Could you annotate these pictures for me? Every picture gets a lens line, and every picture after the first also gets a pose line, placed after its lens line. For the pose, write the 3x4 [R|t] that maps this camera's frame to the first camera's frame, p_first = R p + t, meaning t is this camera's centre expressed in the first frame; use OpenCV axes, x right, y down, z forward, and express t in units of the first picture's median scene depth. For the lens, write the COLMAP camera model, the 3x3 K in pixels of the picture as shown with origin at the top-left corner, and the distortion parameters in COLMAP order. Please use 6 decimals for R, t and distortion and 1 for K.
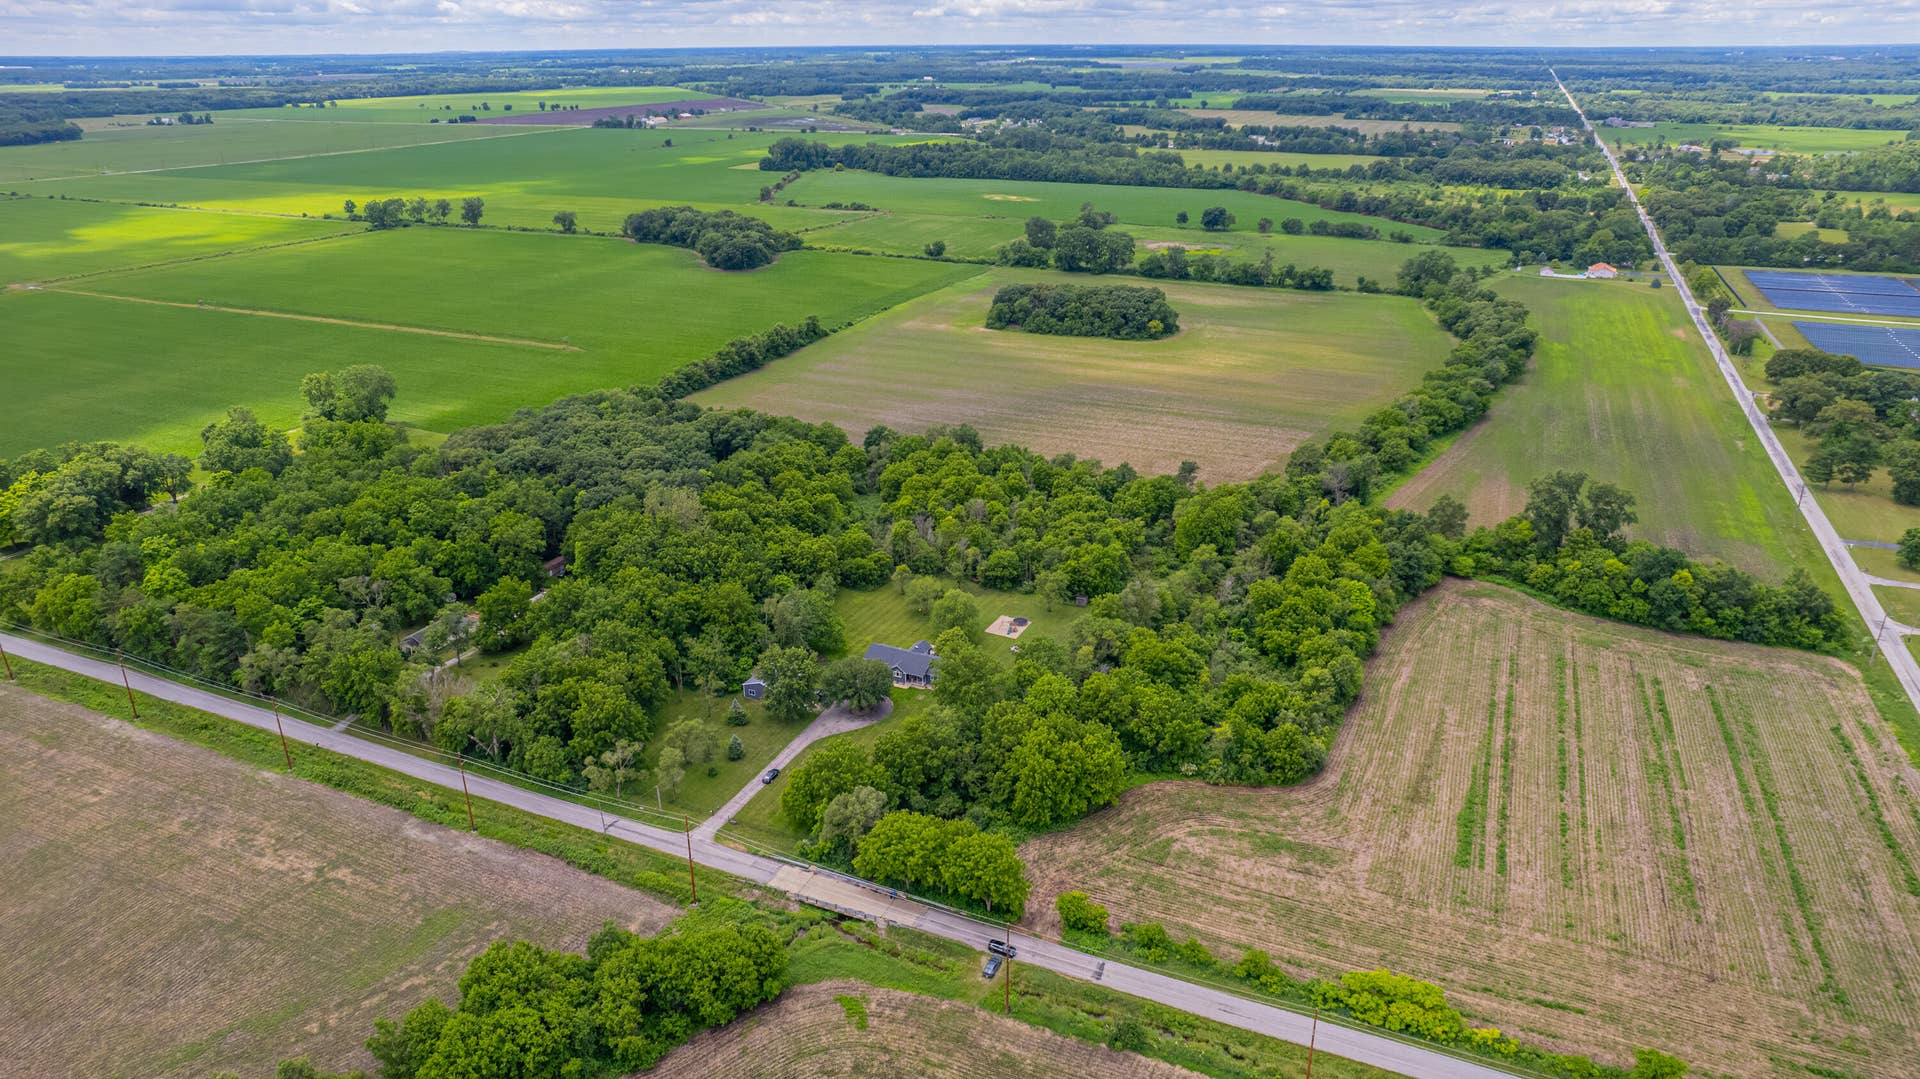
lens RADIAL K [[1223.2, 0, 961.0], [0, 1223.2, 512.0], [0, 0, 1]] dist [-0.067680, 0.058577]
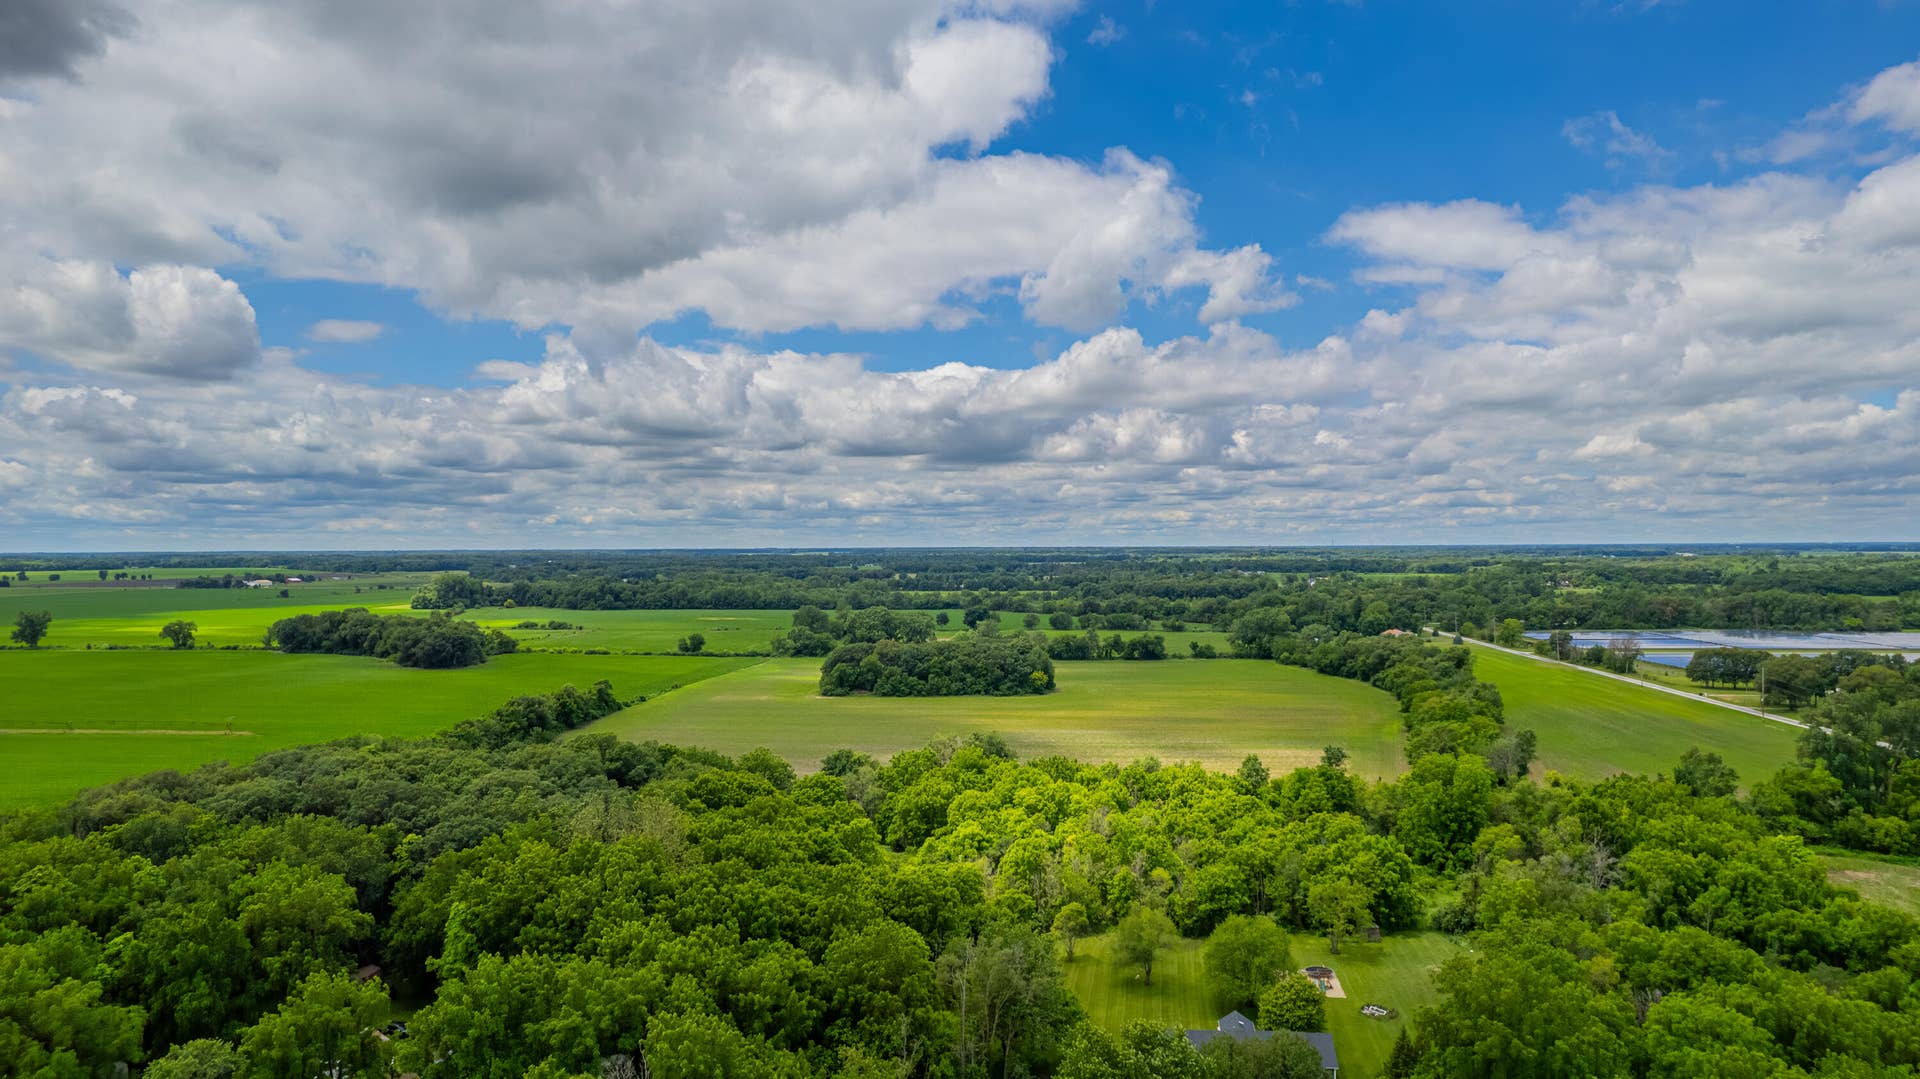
lens RADIAL K [[1223.2, 0, 961.0], [0, 1223.2, 512.0], [0, 0, 1]] dist [-0.067680, 0.058577]
pose [[0.950265, 0.007875, 0.311344, -0.239210], [0.113769, 0.921817, -0.370554, 0.069679], [-0.289921, 0.387545, 0.875074, 0.411362]]
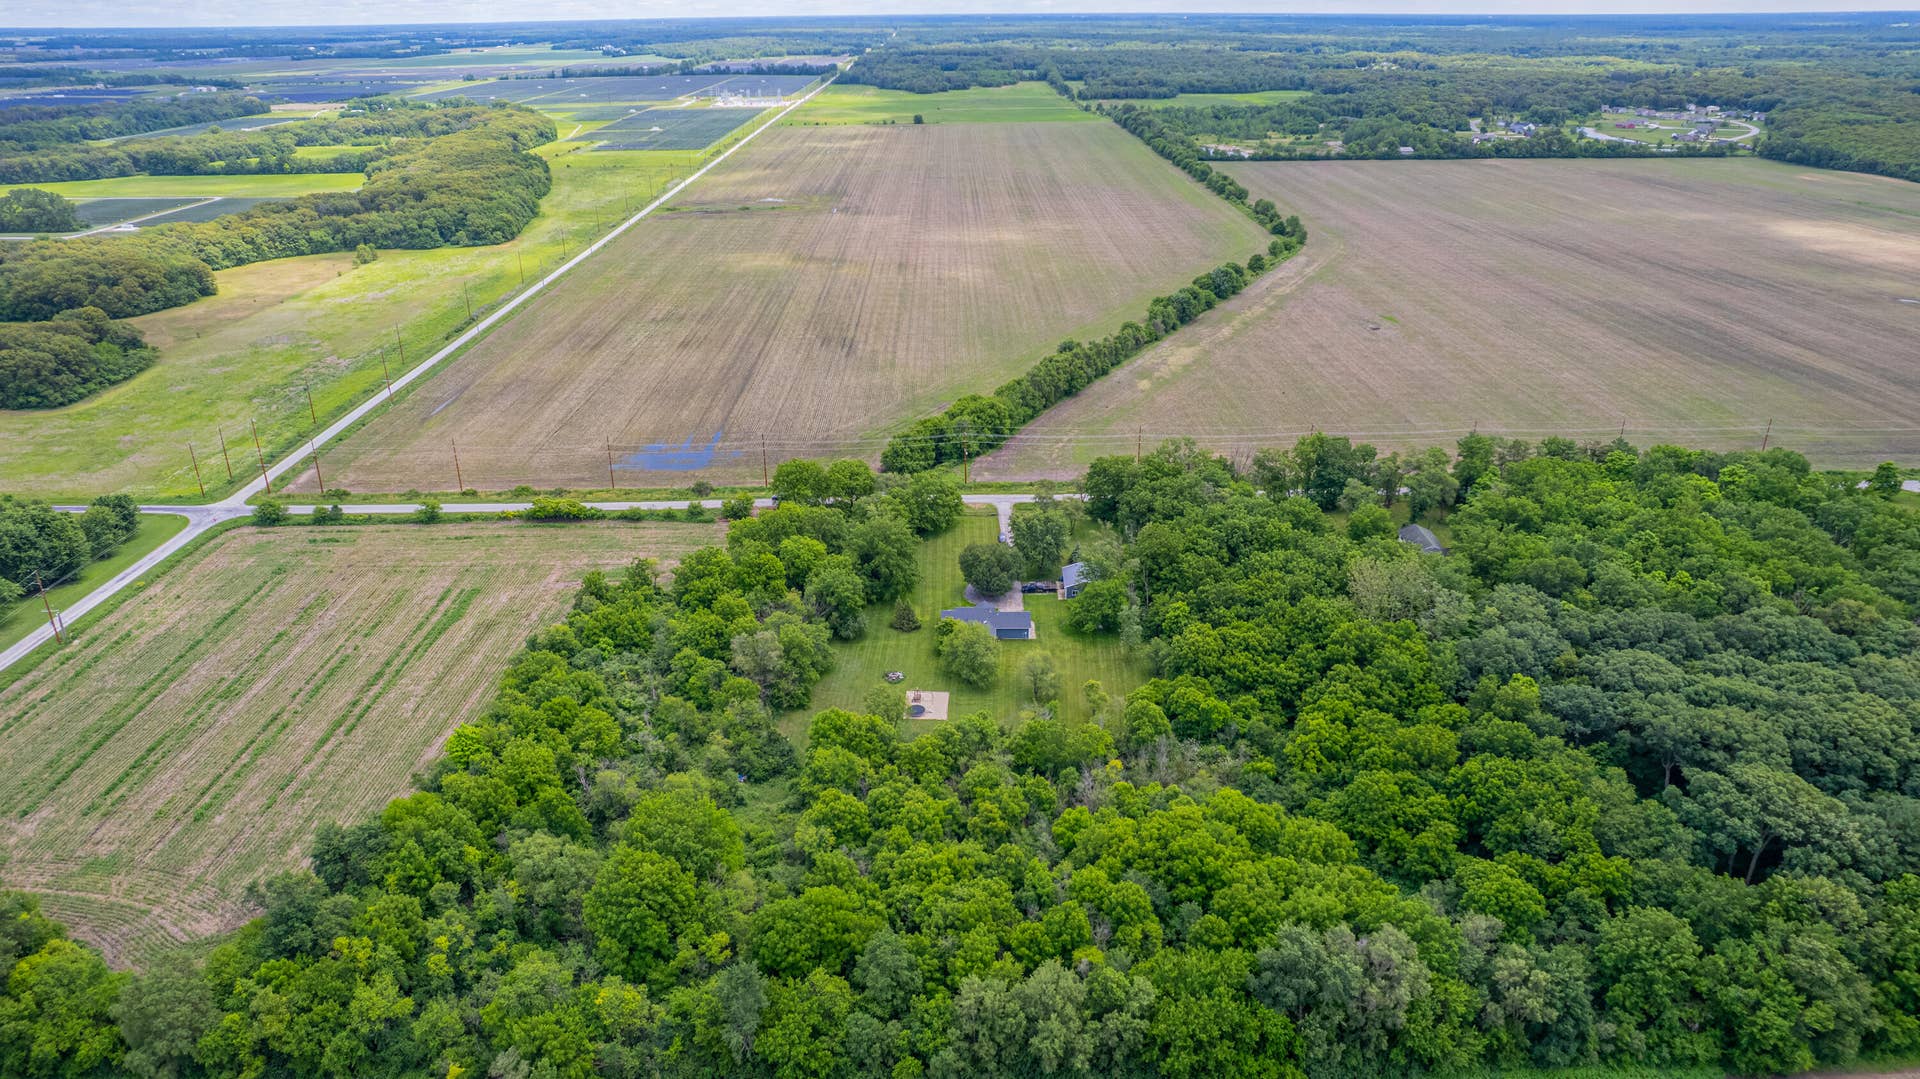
lens RADIAL K [[1223.2, 0, 961.0], [0, 1223.2, 512.0], [0, 0, 1]] dist [-0.067680, 0.058577]
pose [[-0.905883, 0.169337, -0.388202, 0.261831], [-0.142513, 0.741267, 0.655907, -0.442743], [0.398830, 0.649499, -0.647368, 1.221772]]
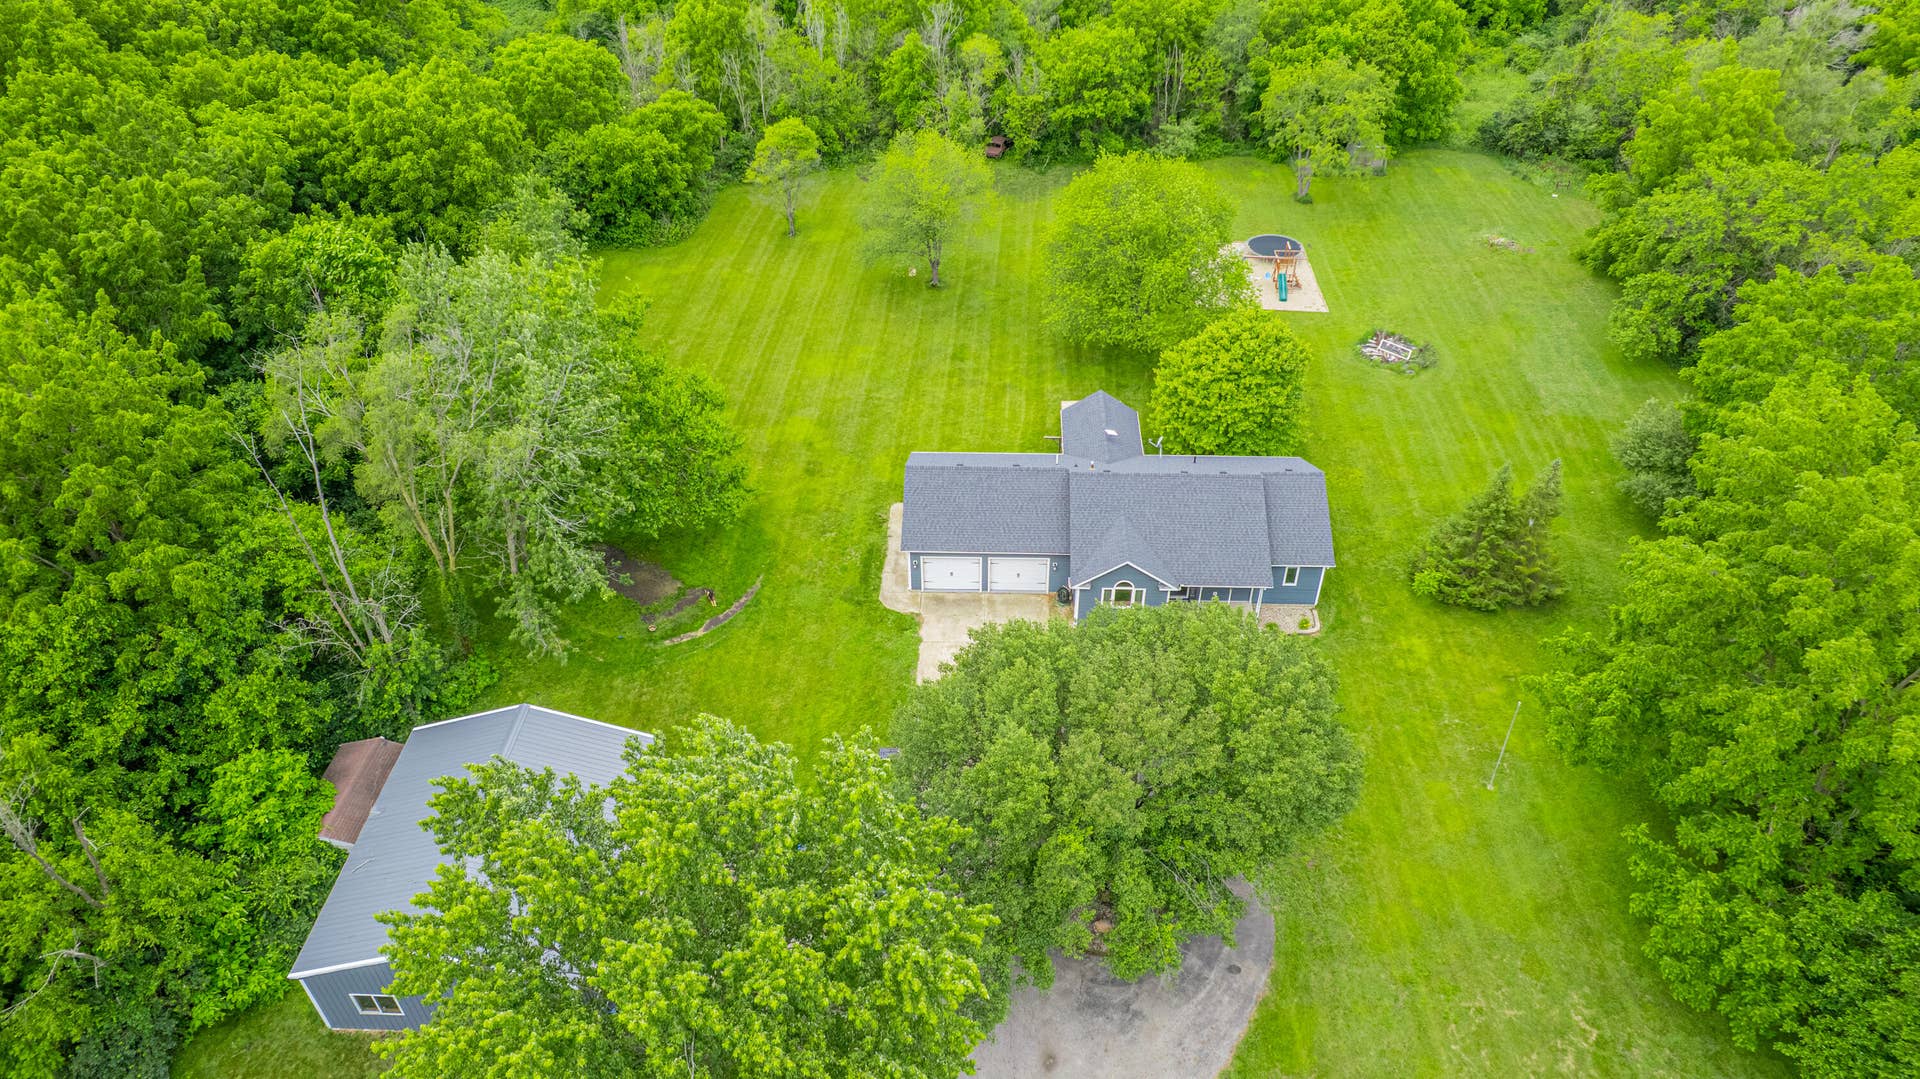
lens RADIAL K [[1223.2, 0, 961.0], [0, 1223.2, 512.0], [0, 0, 1]] dist [-0.067680, 0.058577]
pose [[0.919019, -0.239484, 0.313132, -0.103271], [0.142295, 0.942294, 0.303043, 0.043767], [-0.367636, -0.233945, 0.900063, 0.646615]]
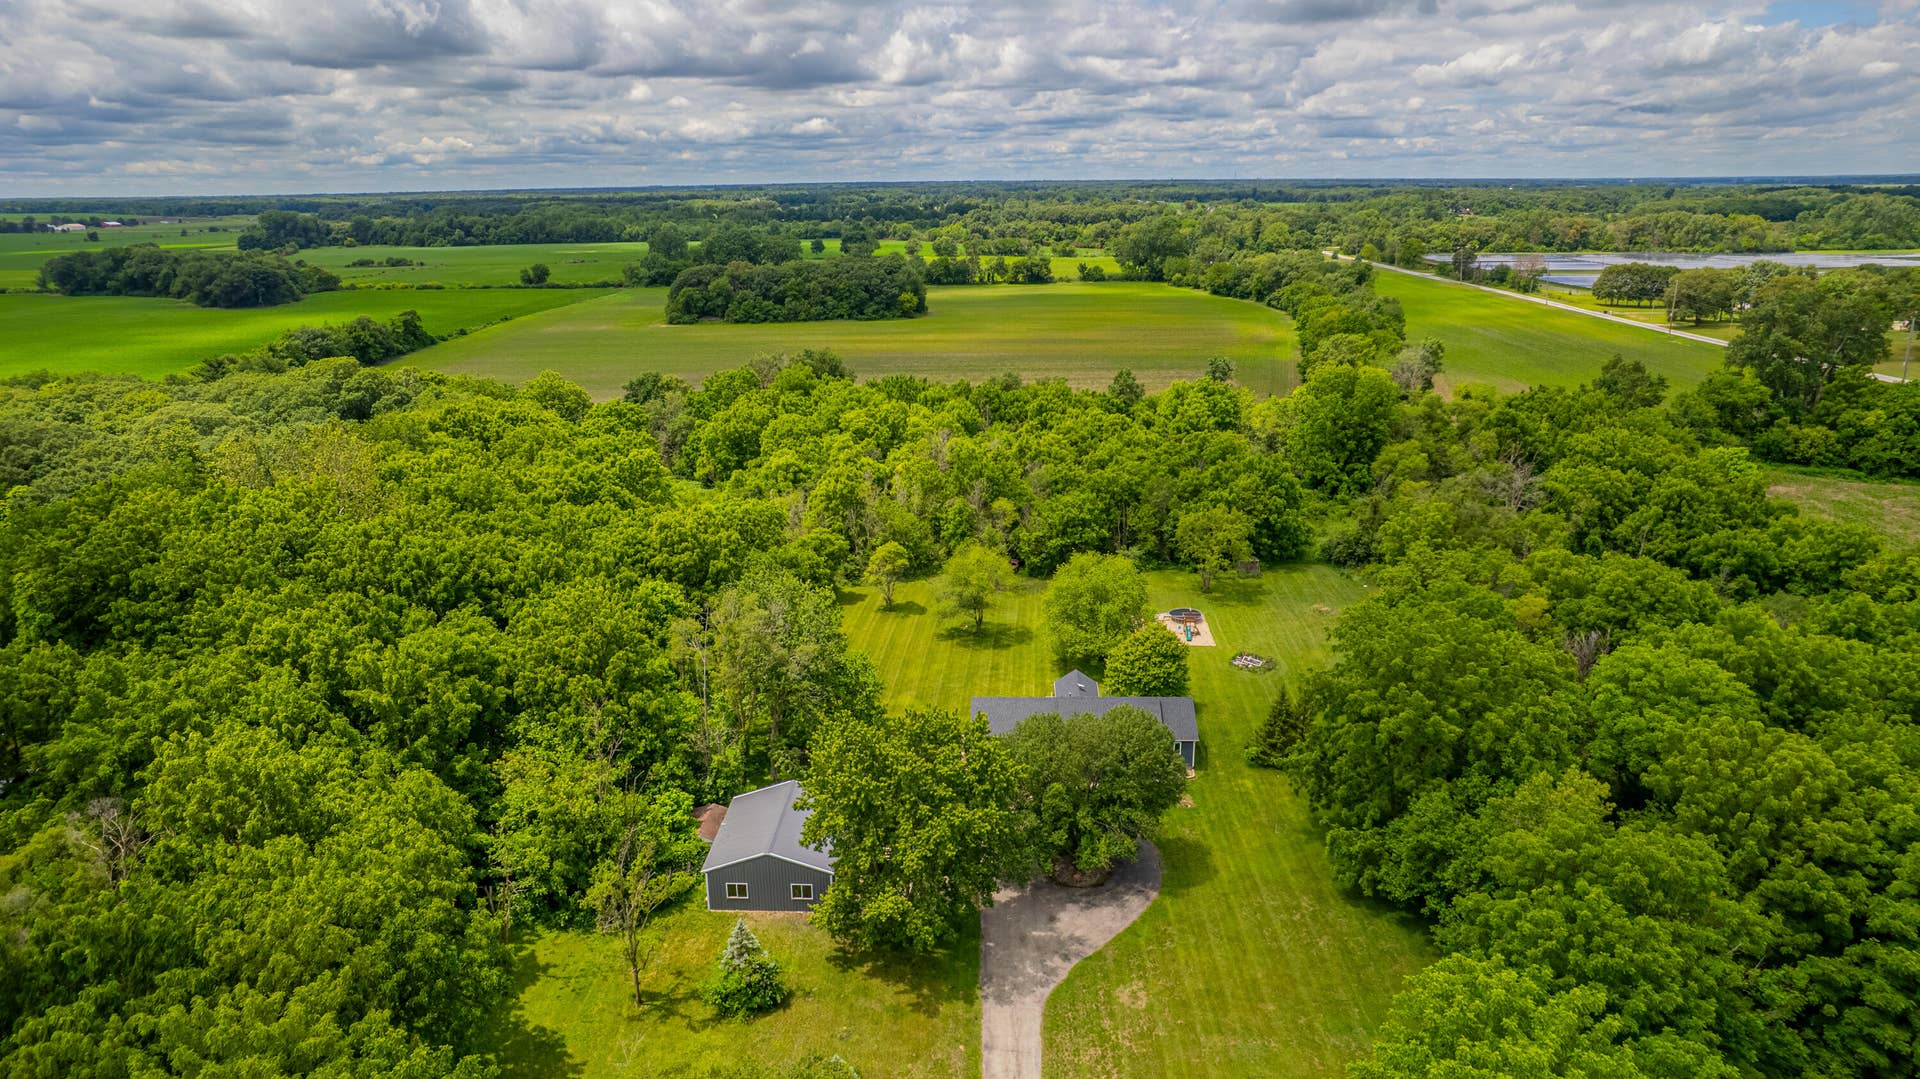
lens RADIAL K [[1227.7, 0, 965.0], [0, 1227.7, 508.9], [0, 0, 1]] dist [-0.073329, 0.068330]
pose [[0.920232, -0.107715, 0.376258, -0.169507], [0.148659, 0.985529, -0.081446, 0.064030], [-0.362040, 0.130884, 0.922928, 0.508333]]
